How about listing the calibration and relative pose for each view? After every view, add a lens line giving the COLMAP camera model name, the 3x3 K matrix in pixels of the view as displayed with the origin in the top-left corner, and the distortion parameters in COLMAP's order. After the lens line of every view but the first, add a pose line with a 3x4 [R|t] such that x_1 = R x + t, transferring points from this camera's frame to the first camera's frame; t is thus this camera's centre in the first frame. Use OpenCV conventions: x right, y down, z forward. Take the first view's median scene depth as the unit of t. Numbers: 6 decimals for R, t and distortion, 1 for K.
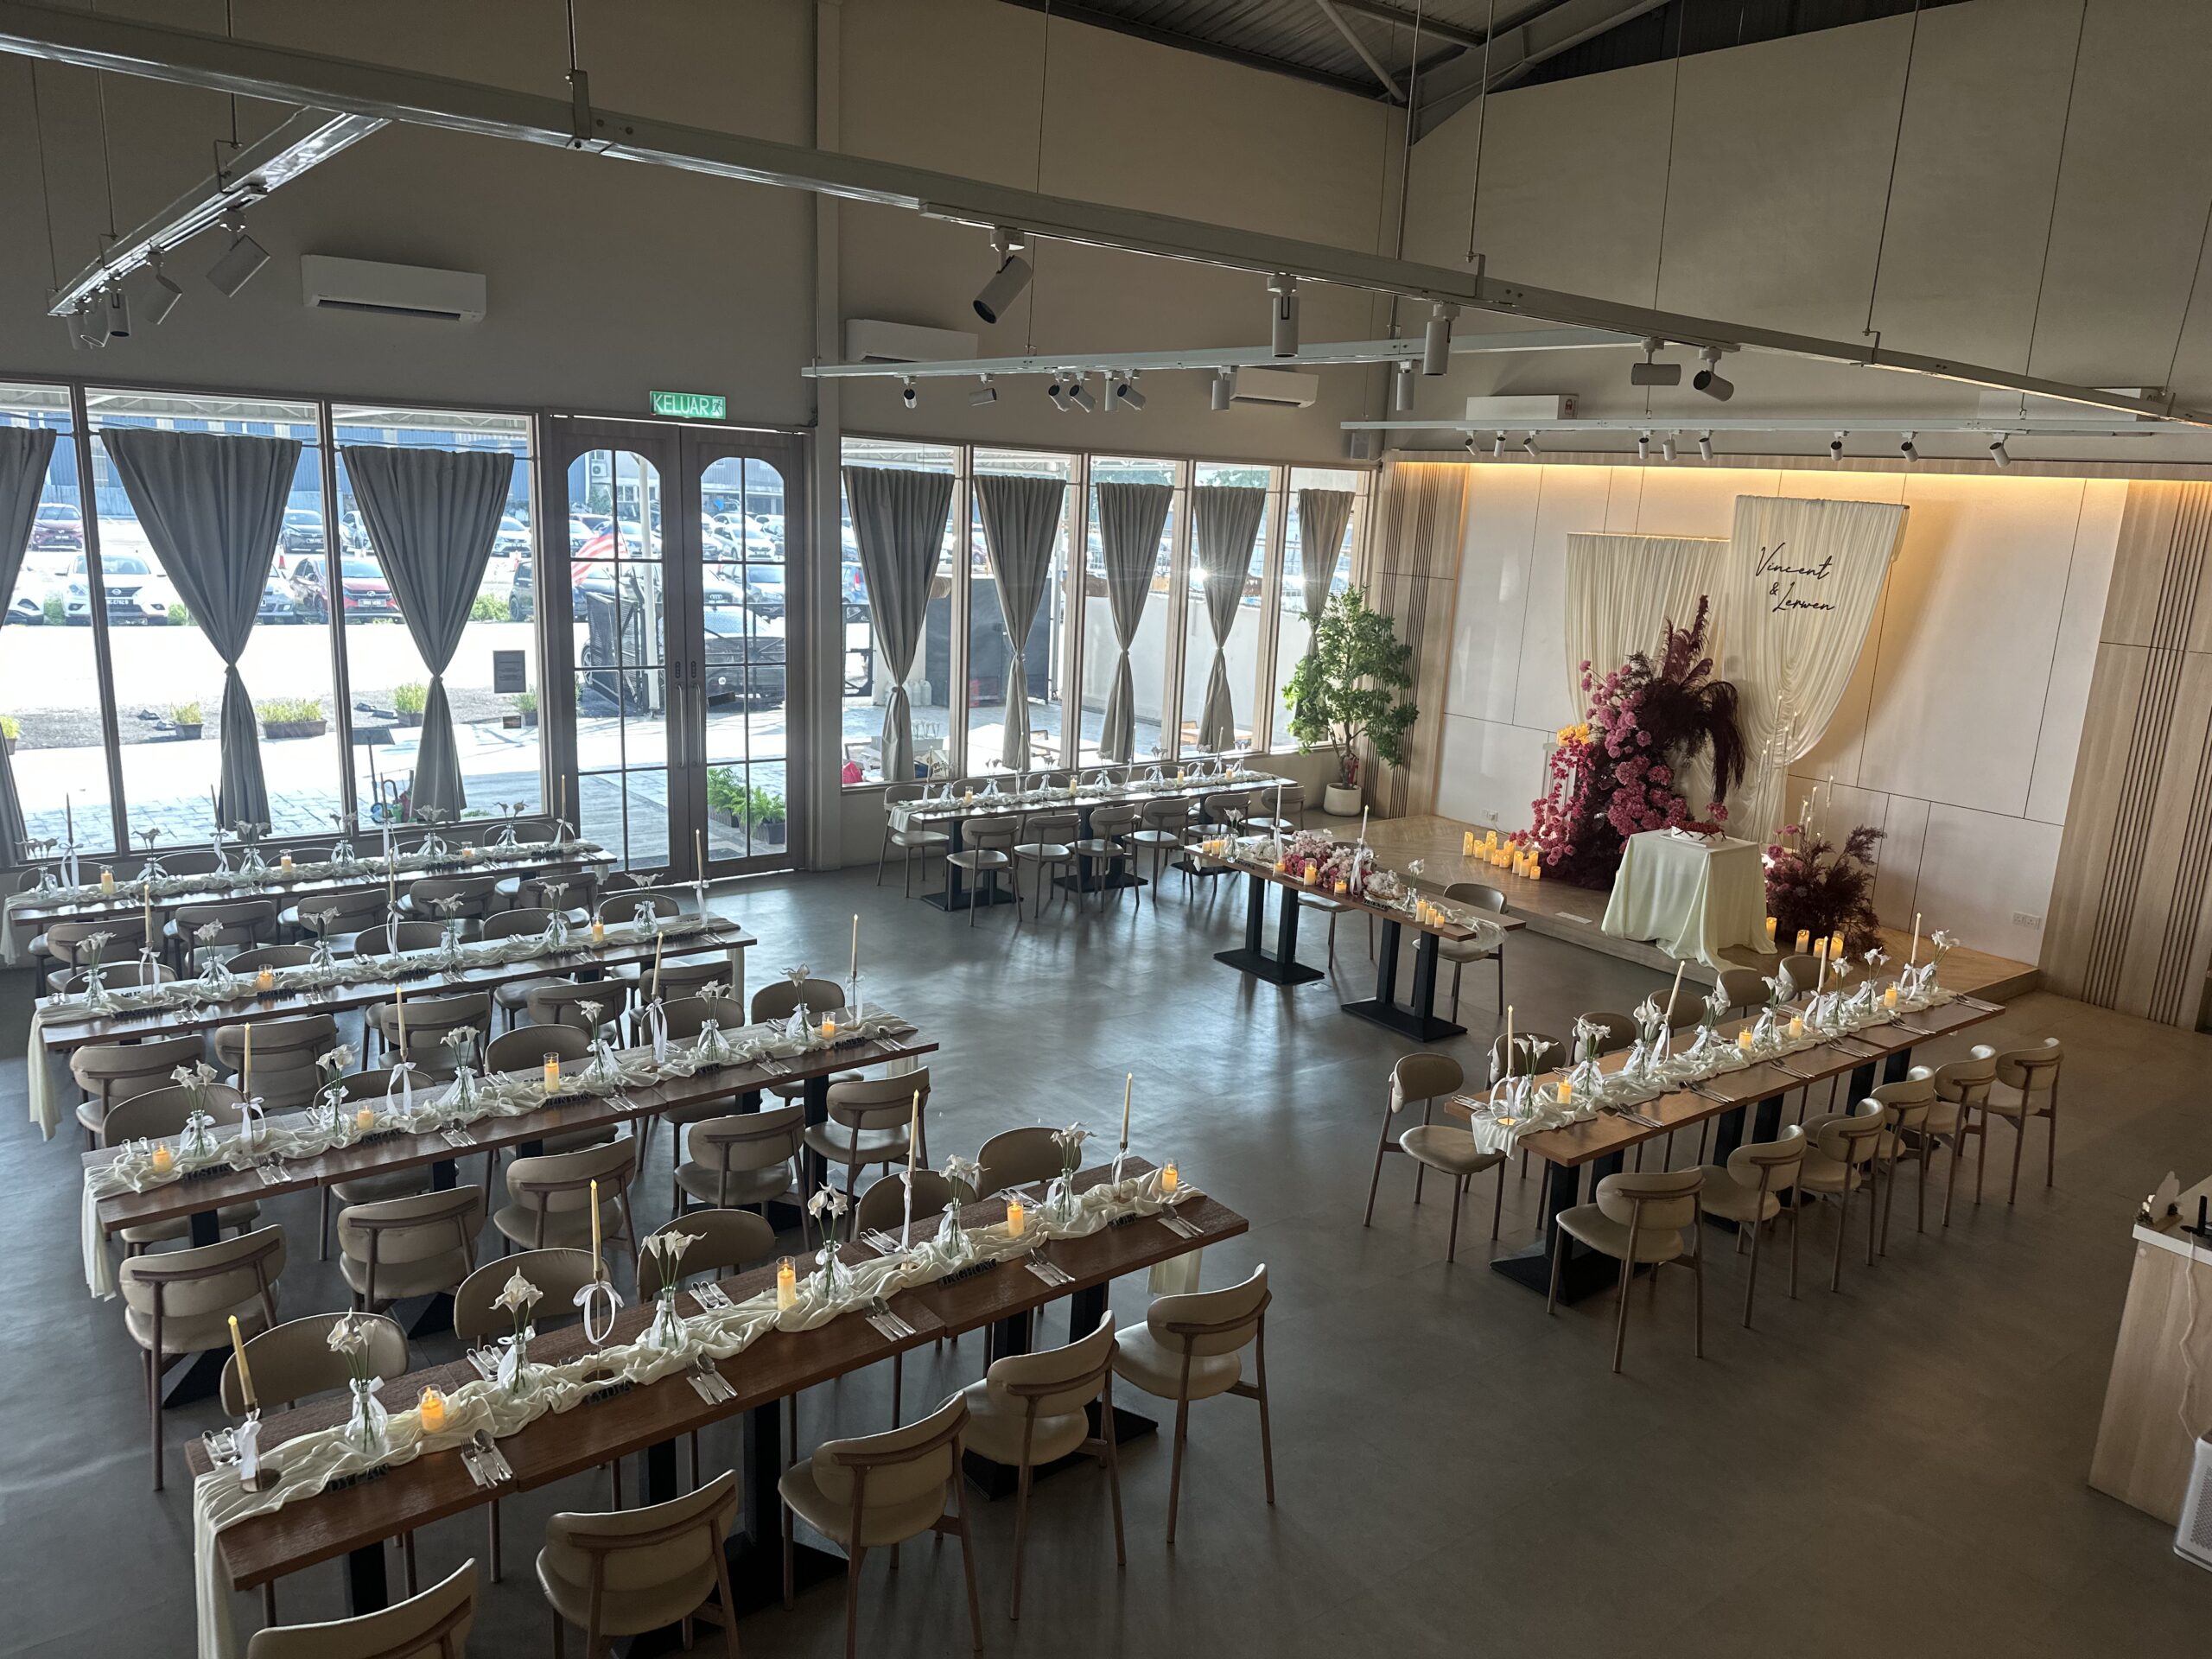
lens RADIAL K [[1556.9, 0, 1122.4], [0, 1556.9, 844.6], [0, 0, 1]] dist [0.009561, -0.006010]
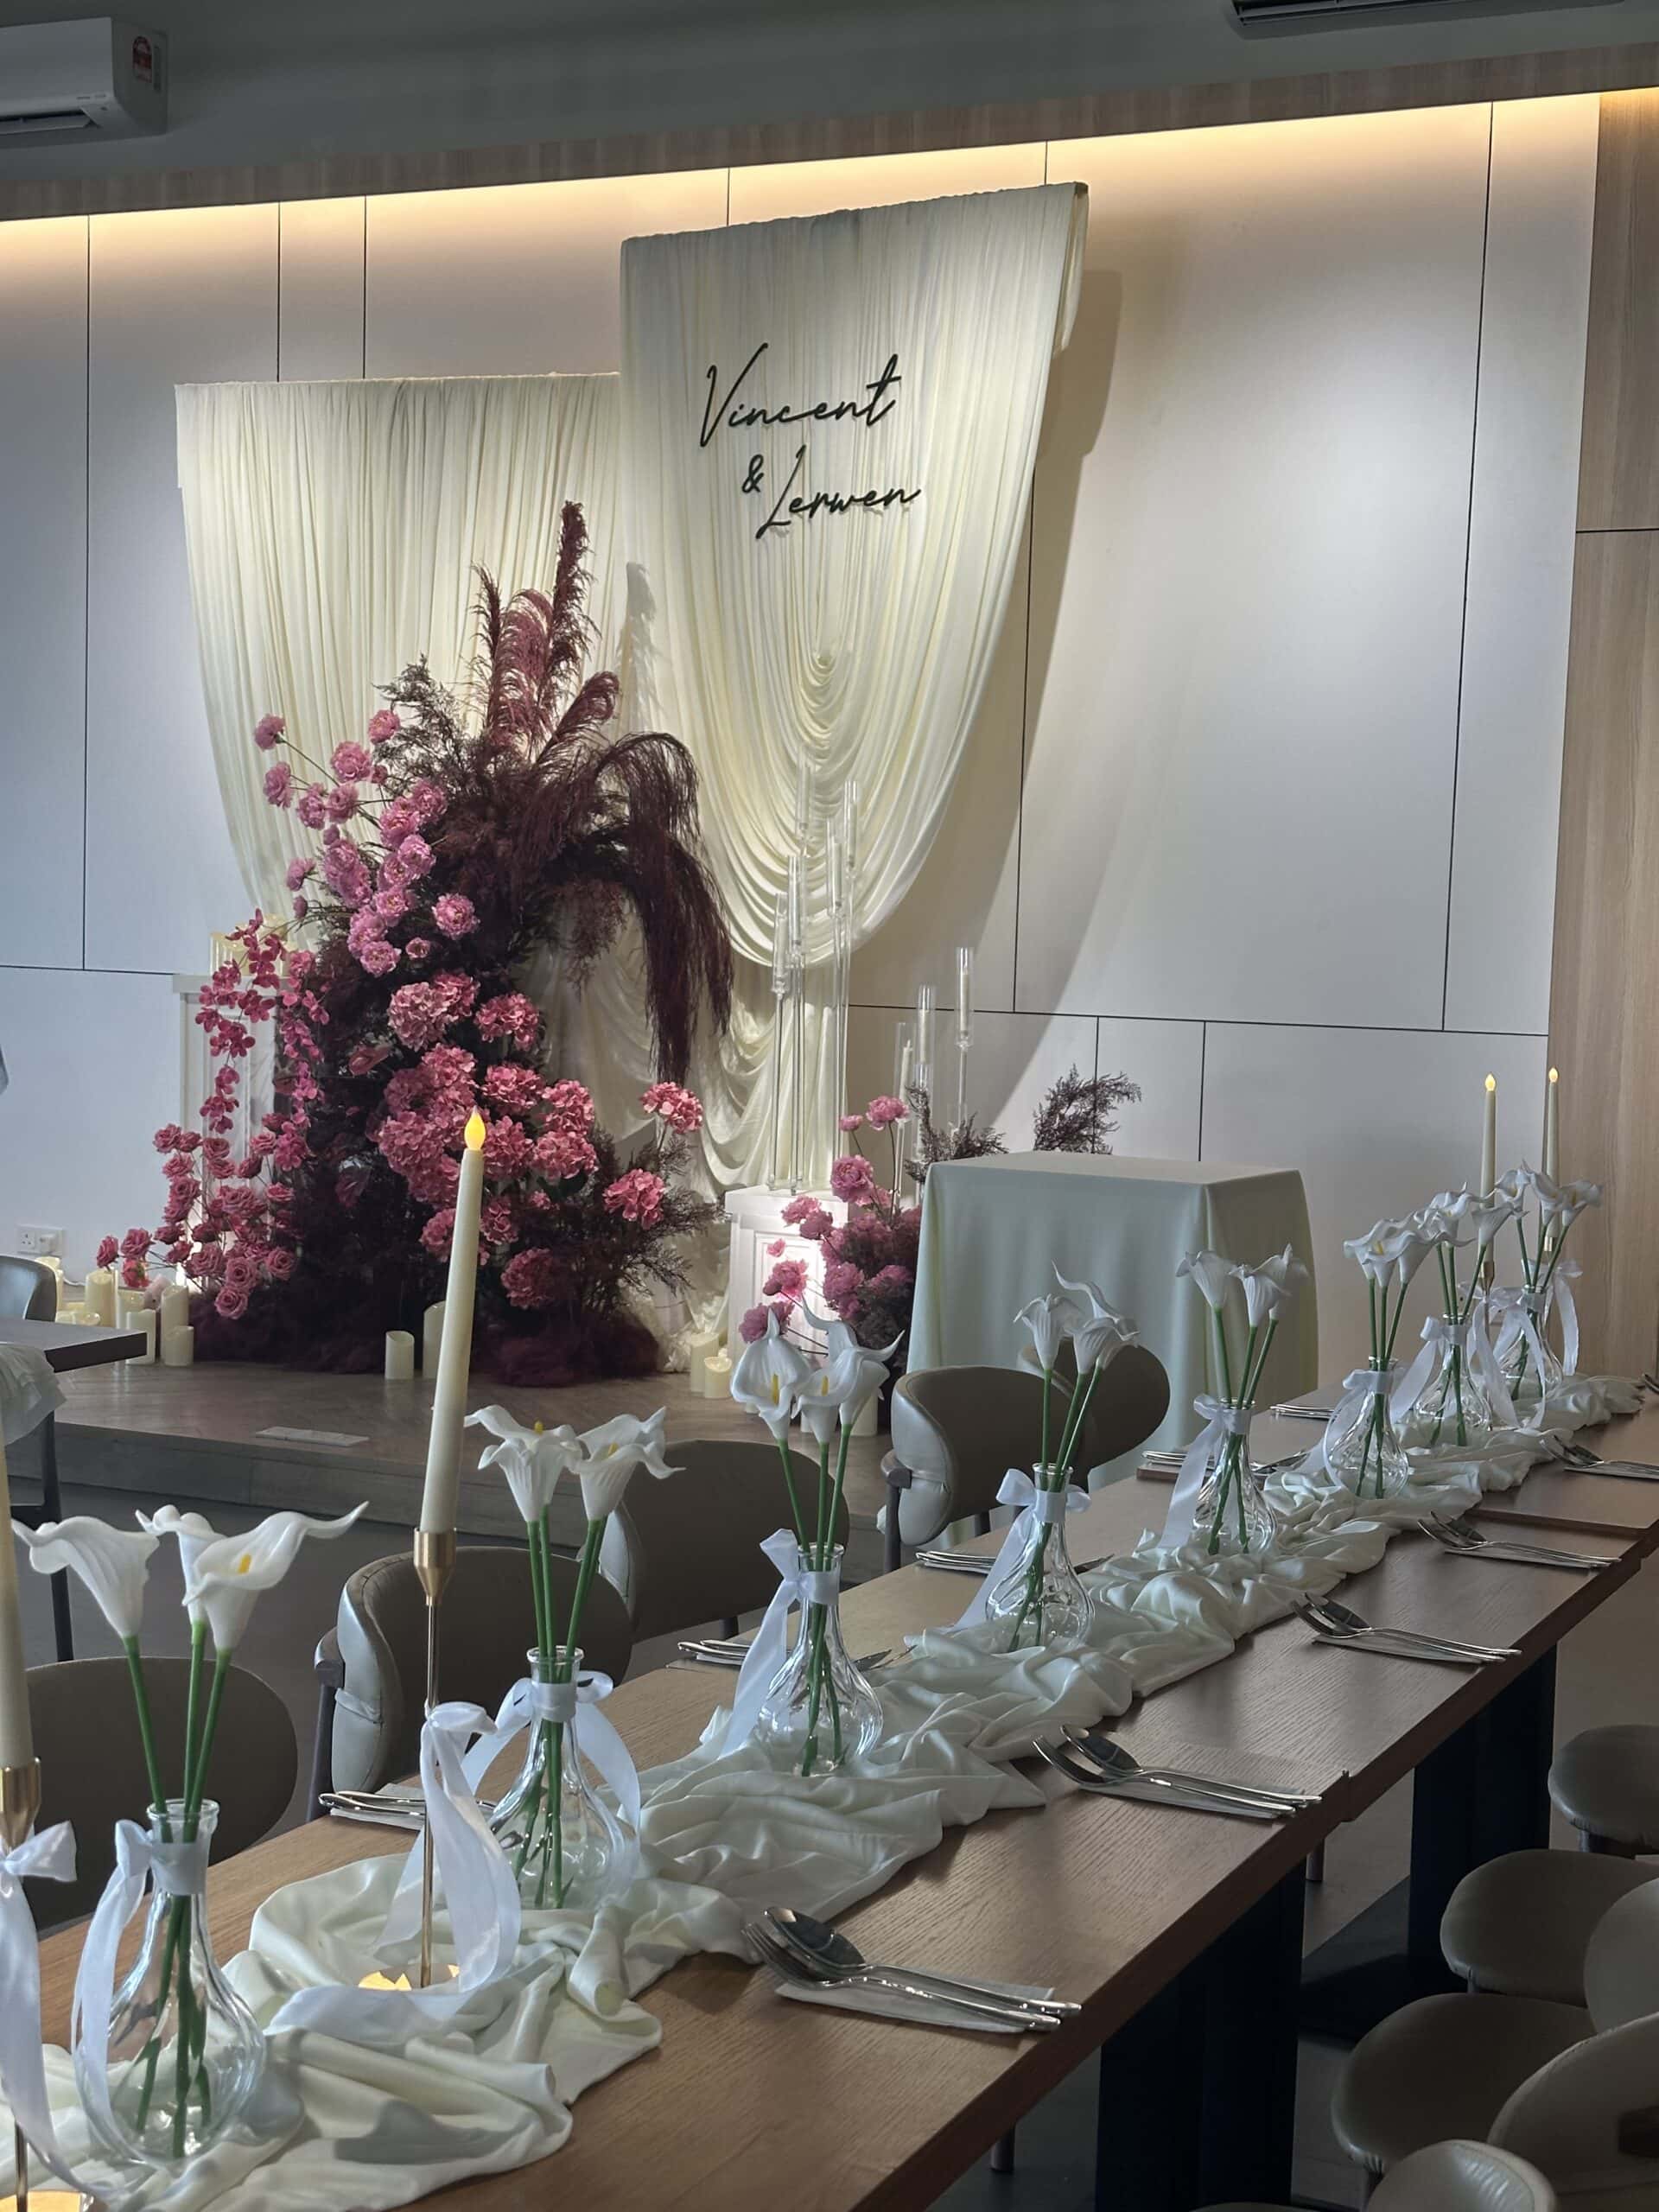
lens RADIAL K [[3090.5, 0, 820.2], [0, 3090.5, 1107.6], [0, 0, 1]] dist [0.080489, 0.000000]
pose [[0.892088, -0.058343, 0.448078, 0.096383], [0.122116, 0.985859, -0.114758, 0.062444], [-0.435047, 0.157092, 0.886598, 0.361478]]
